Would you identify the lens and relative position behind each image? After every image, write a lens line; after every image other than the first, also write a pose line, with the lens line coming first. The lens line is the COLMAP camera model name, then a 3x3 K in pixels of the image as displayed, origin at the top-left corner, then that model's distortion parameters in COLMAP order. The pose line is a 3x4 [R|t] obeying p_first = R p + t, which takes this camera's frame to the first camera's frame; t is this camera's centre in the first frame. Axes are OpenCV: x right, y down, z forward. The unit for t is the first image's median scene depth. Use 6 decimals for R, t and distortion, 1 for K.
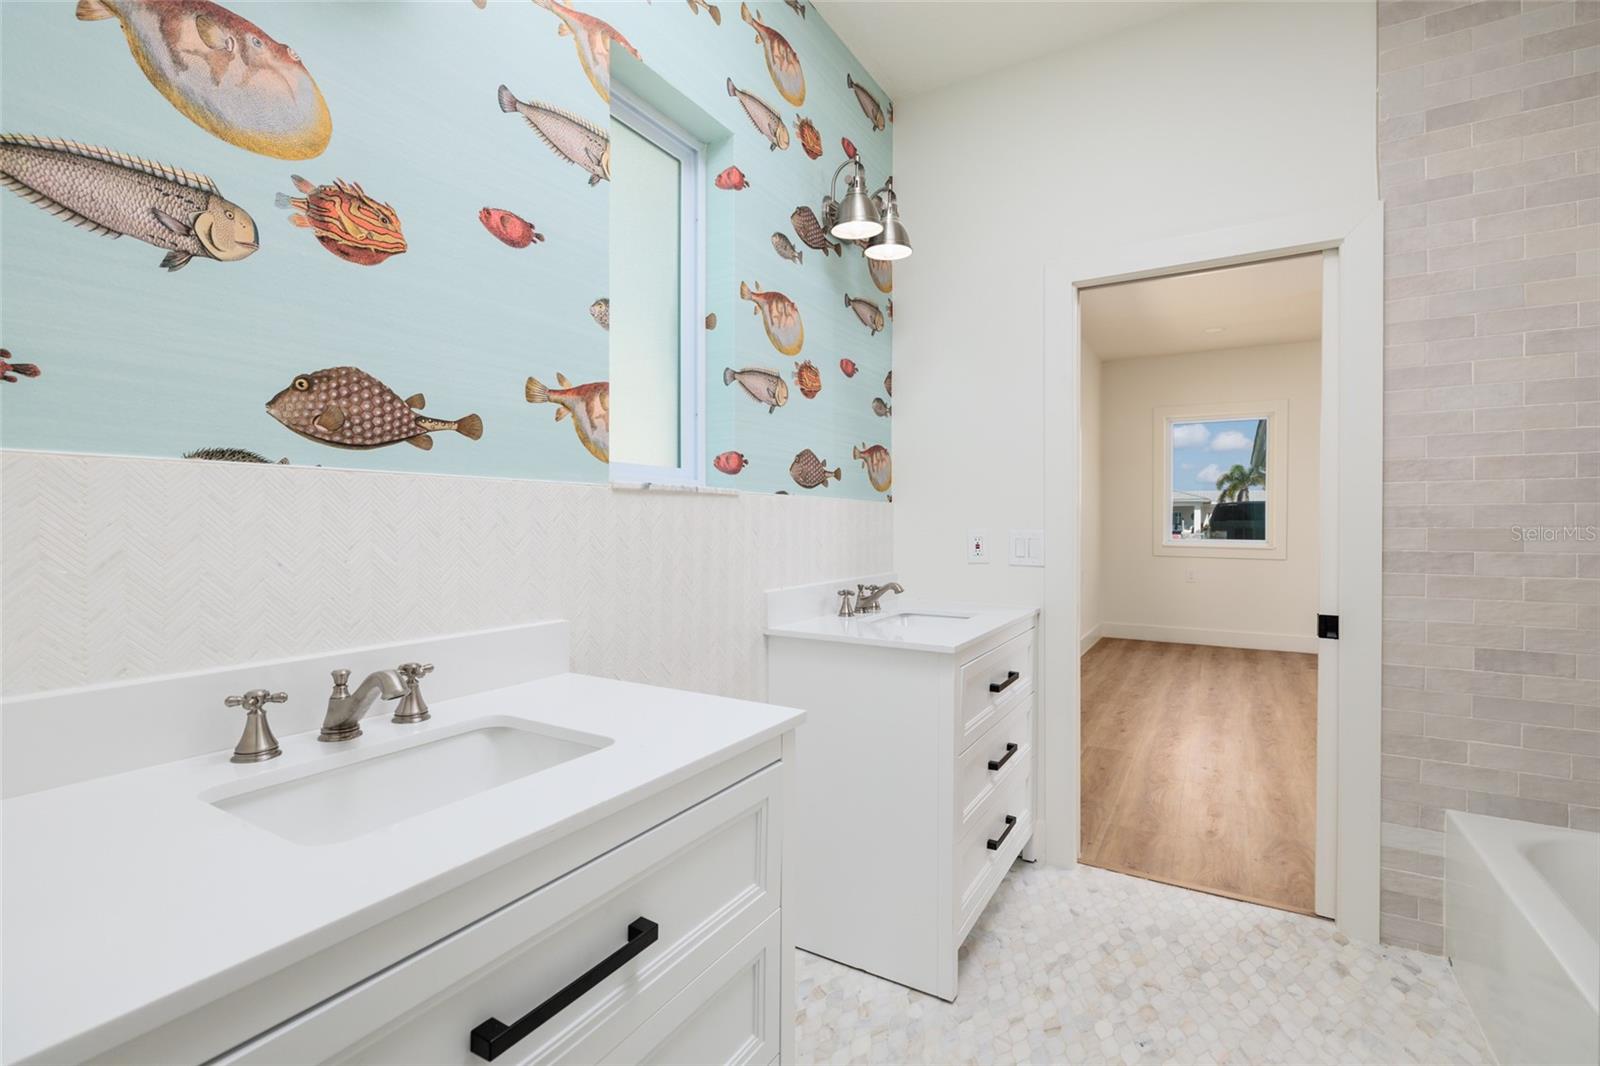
lens RADIAL K [[723.6, 0, 800.0], [0, 723.6, 533.0], [0, 0, 1]] dist [-0.000709, -0.000085]
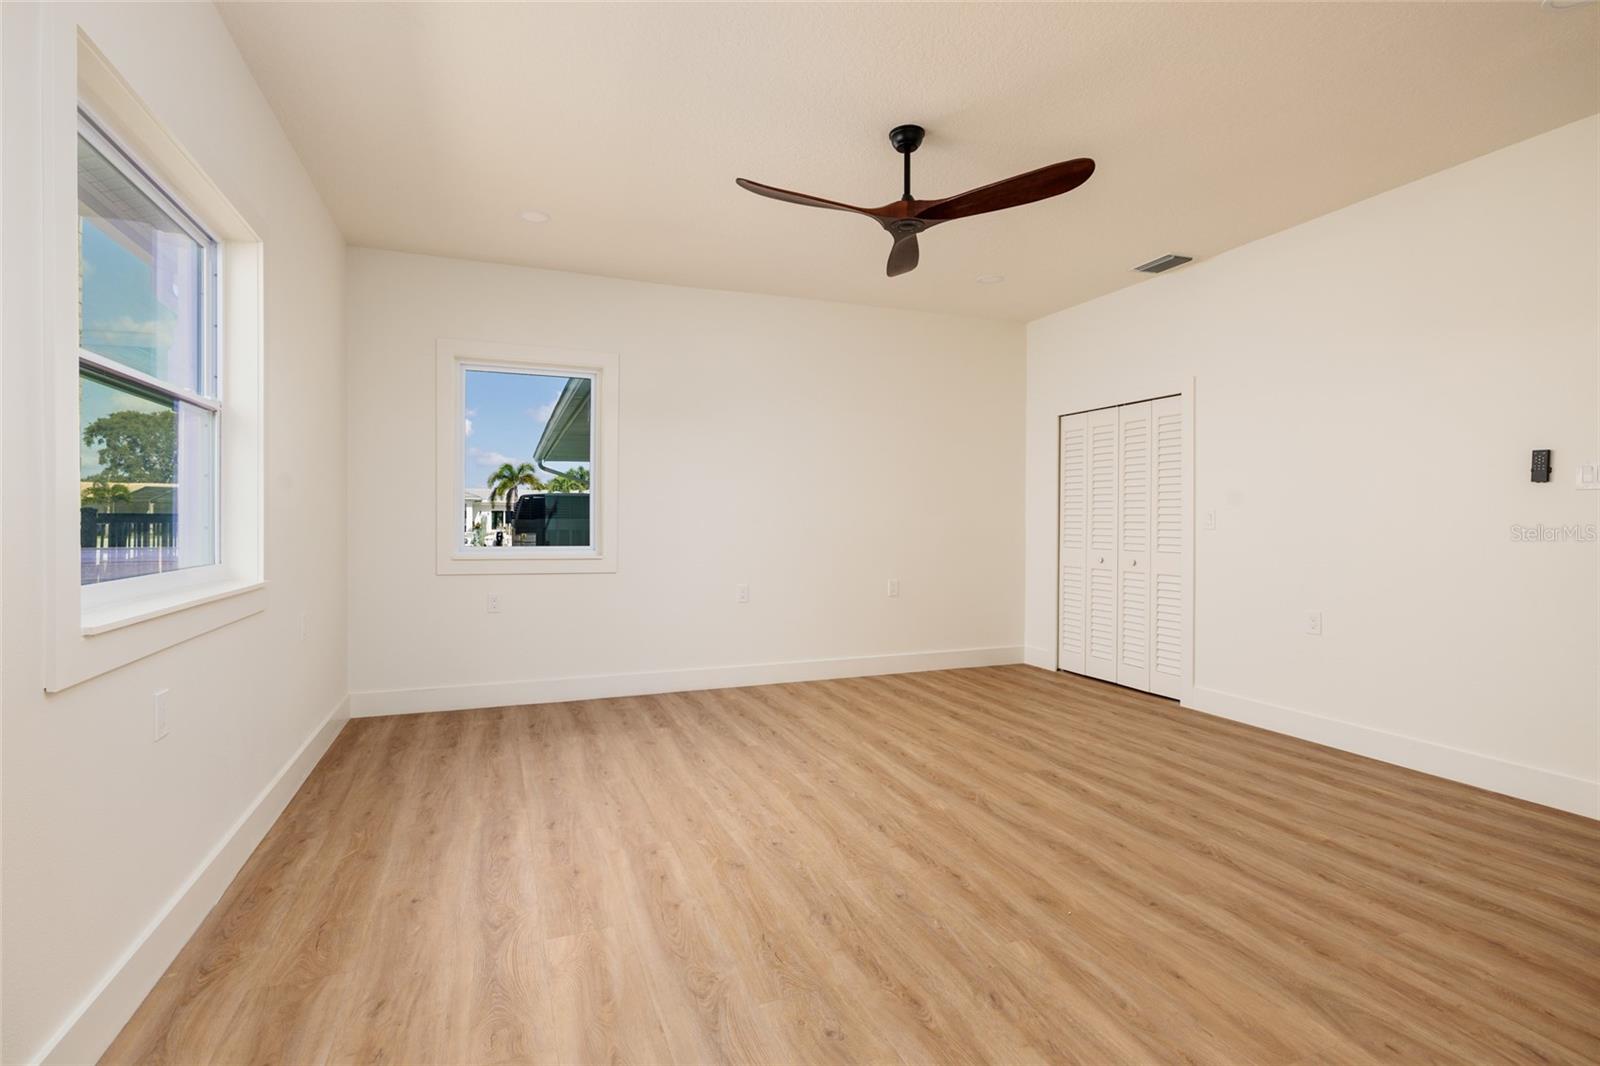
lens RADIAL K [[750.2, 0, 800.0], [0, 750.2, 533.0], [0, 0, 1]] dist [-0.002034, -0.000076]
pose [[0.604640, -0.011638, 0.796414, 0.158237], [0.010441, 0.999923, 0.006685, -0.005594], [-0.796430, 0.004274, 0.604715, 0.344750]]
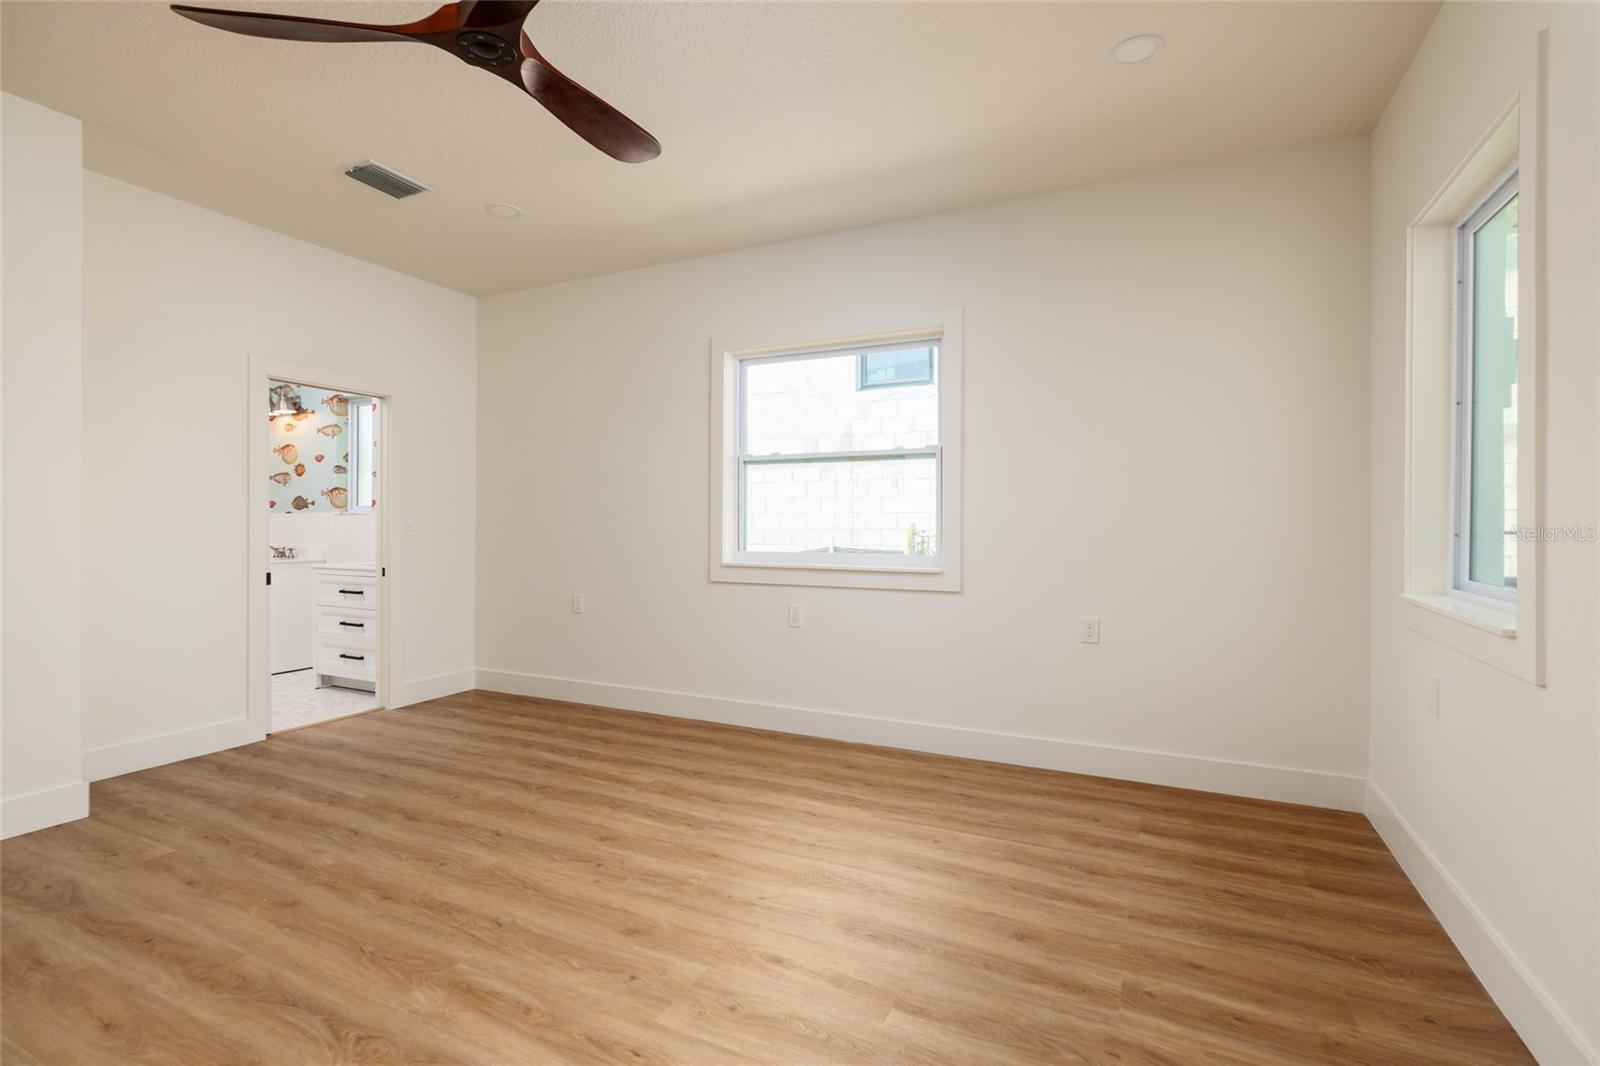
lens RADIAL K [[750.2, 0, 800.0], [0, 750.2, 533.0], [0, 0, 1]] dist [-0.002034, -0.000076]
pose [[0.082334, 0.013819, -0.996509, 0.804071], [-0.019596, 0.999733, 0.012244, -0.012672], [0.996412, 0.018520, 0.082583, 0.642374]]
